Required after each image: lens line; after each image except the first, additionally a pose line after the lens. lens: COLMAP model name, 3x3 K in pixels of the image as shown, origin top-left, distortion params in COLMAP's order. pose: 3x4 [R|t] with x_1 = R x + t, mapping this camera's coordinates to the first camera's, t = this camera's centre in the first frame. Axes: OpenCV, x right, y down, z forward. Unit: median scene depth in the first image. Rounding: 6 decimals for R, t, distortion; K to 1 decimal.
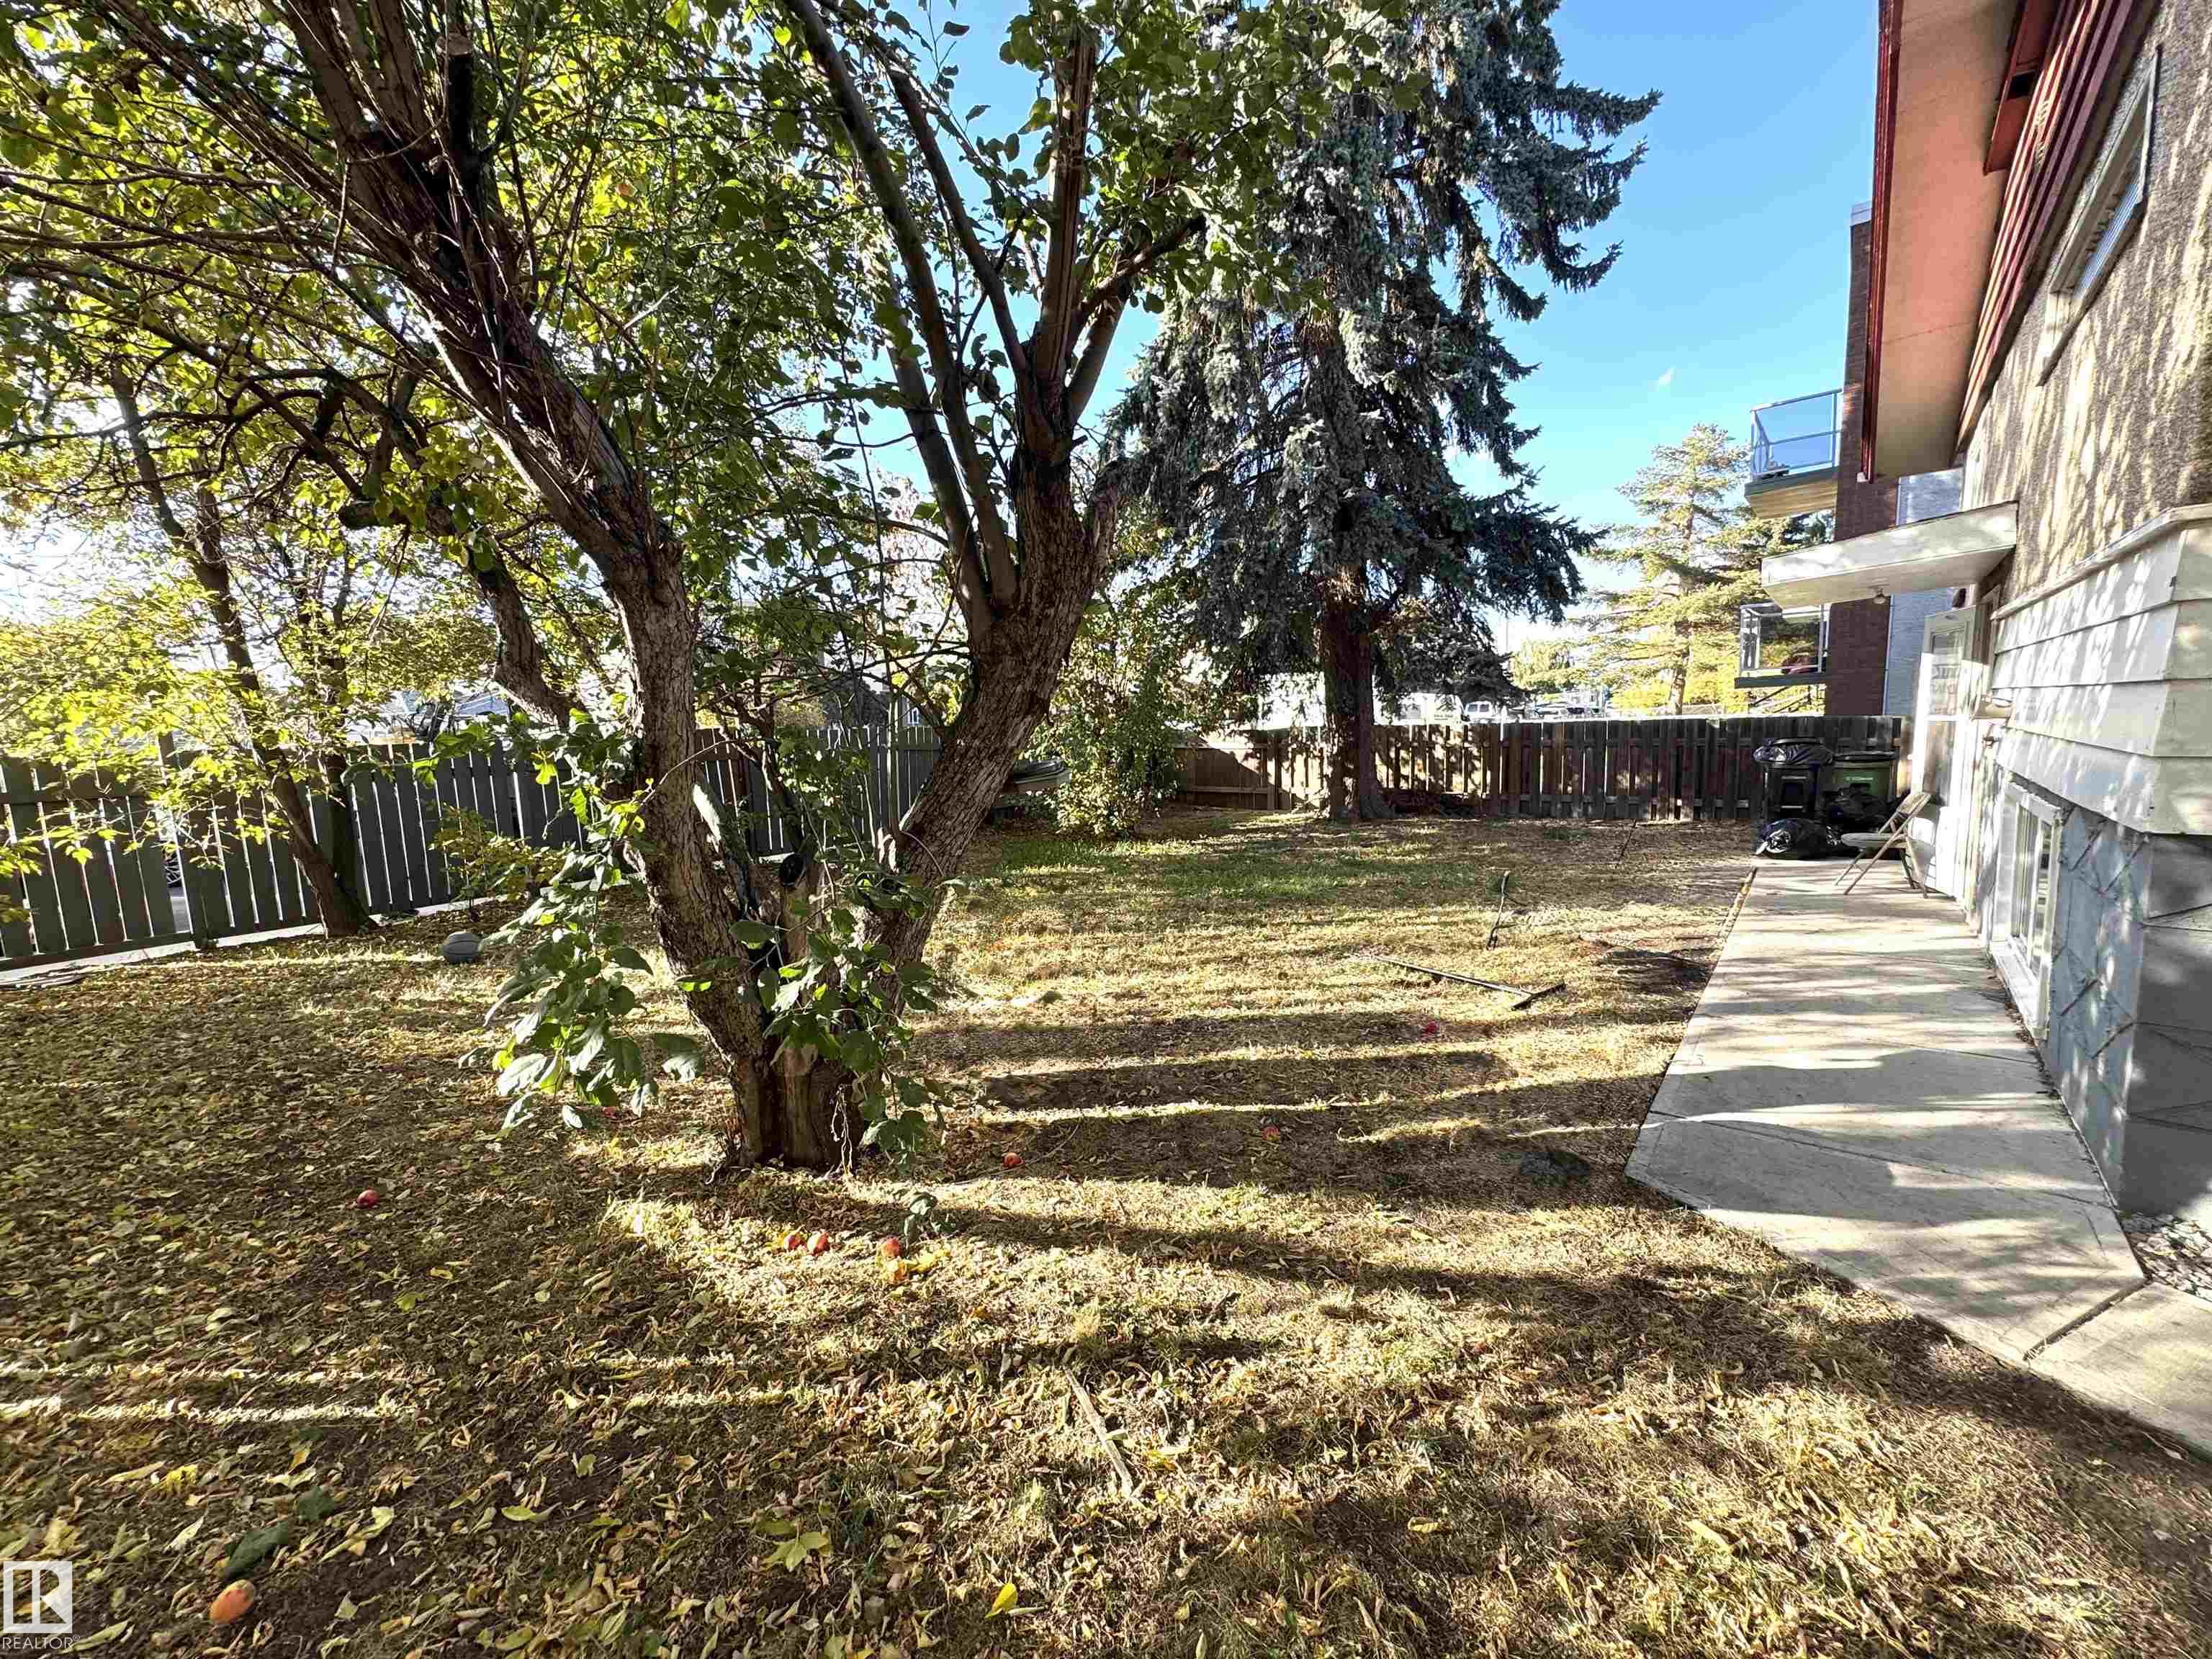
lens RADIAL K [[886.5, 0, 1099.2], [0, 886.5, 835.5], [0, 0, 1]] dist [-0.004379, 0.000934]
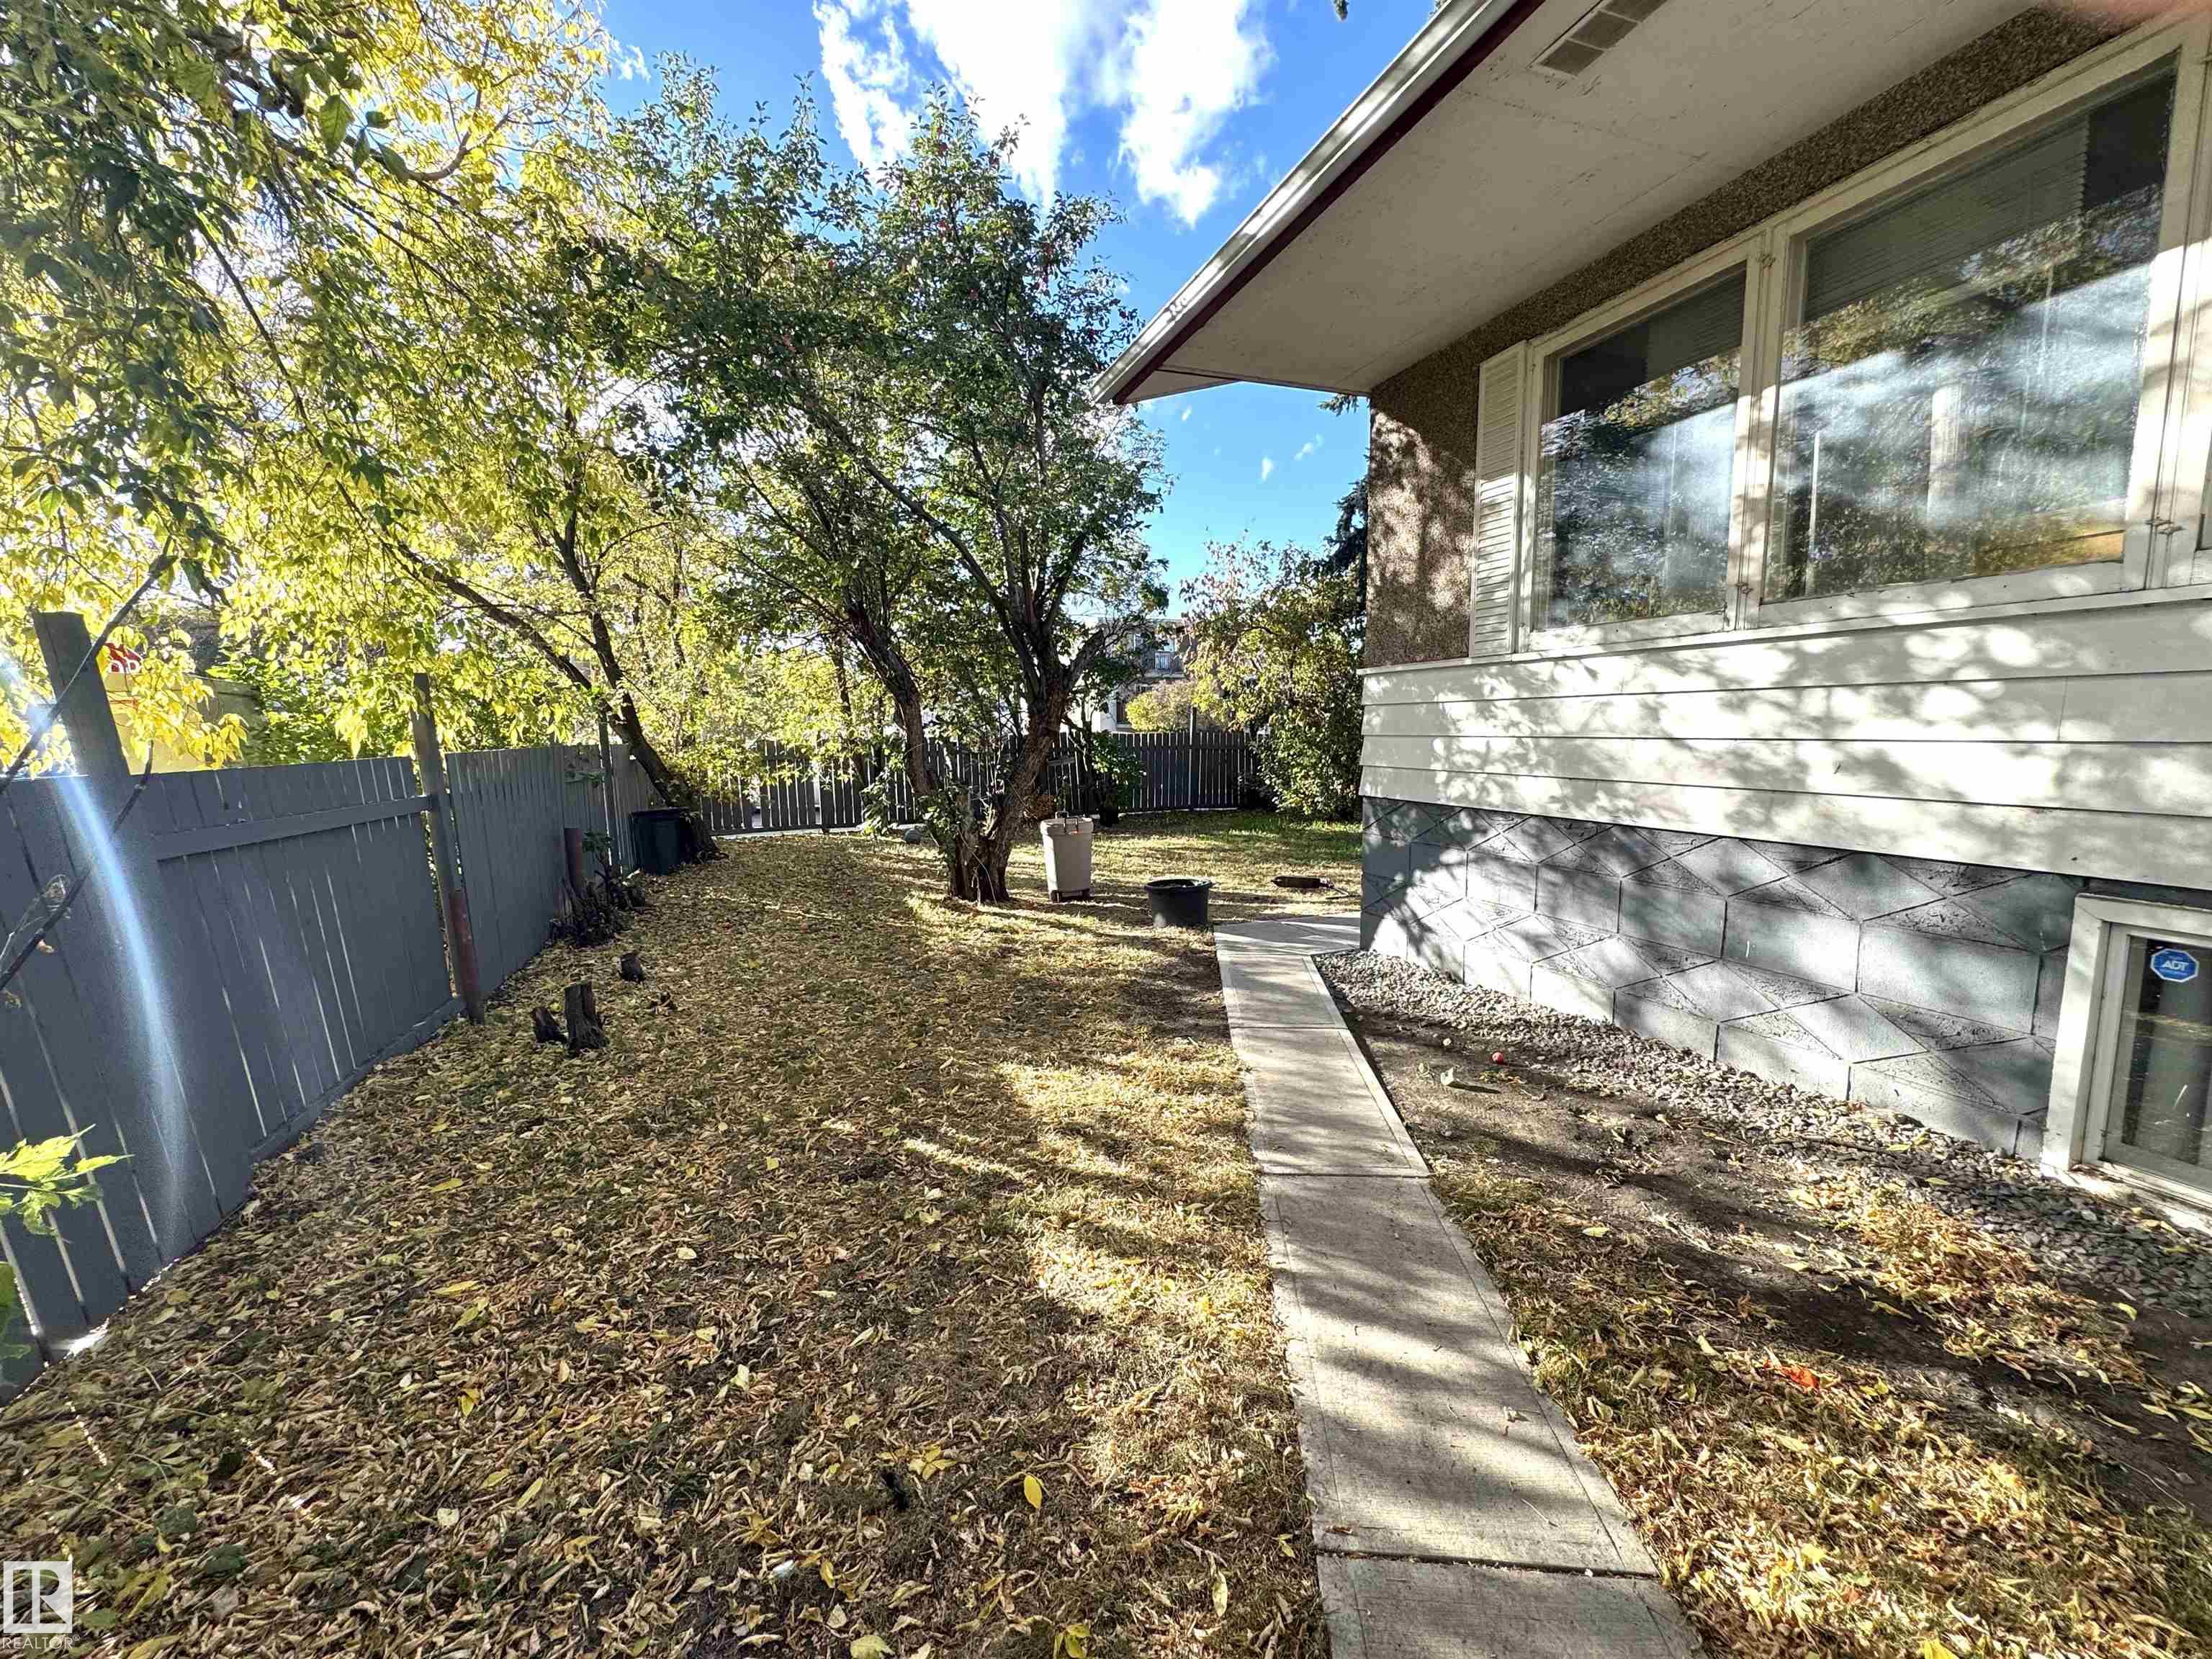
lens RADIAL K [[886.5, 0, 1112.2], [0, 886.5, 830.6], [0, 0, 1]] dist [-0.004379, 0.000934]
pose [[0.875319, 0.074874, -0.477713, 1.143822], [-0.076525, 0.996939, 0.016037, 0.070379], [0.477452, 0.022519, 0.878369, -1.016284]]
